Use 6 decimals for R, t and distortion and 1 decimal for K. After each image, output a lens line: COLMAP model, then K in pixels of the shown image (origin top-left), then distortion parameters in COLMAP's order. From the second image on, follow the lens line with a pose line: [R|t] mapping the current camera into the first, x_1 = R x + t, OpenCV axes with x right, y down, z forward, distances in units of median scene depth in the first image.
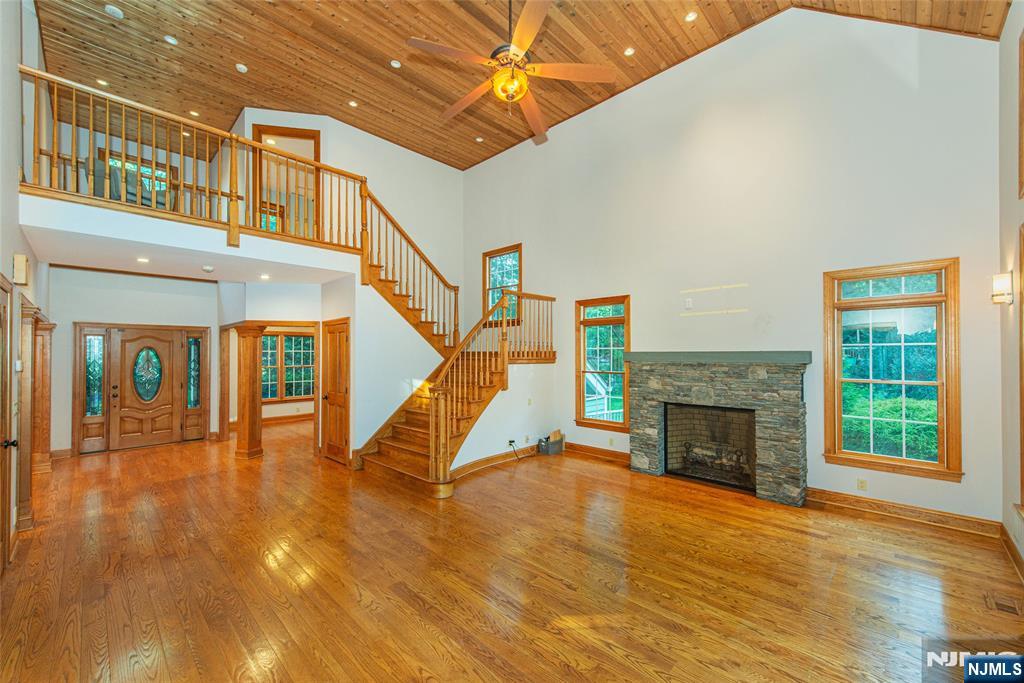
lens RADIAL K [[403.1, 0, 511.0], [0, 403.1, 343.8], [0, 0, 1]] dist [0.002137, 0.000081]
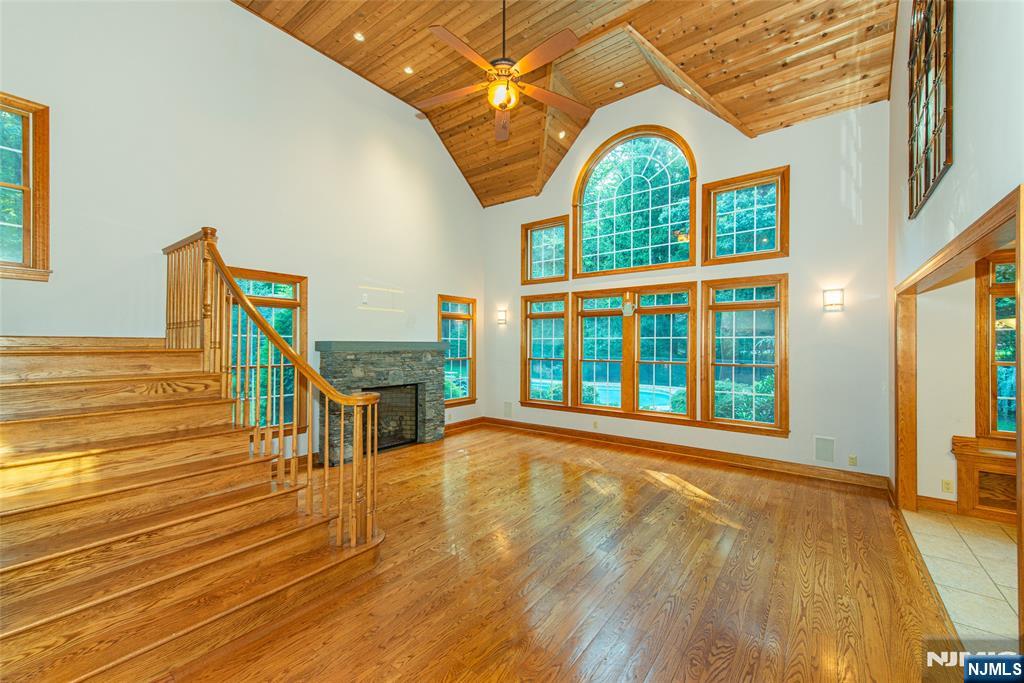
lens RADIAL K [[403.1, 0, 511.0], [0, 403.1, 346.8], [0, 0, 1]] dist [0.002137, 0.000081]
pose [[-0.125582, 0.008591, 0.992046, -0.765416], [-0.010467, 0.999895, -0.009984, 0.043090], [-0.992028, -0.011637, -0.125478, 0.789937]]
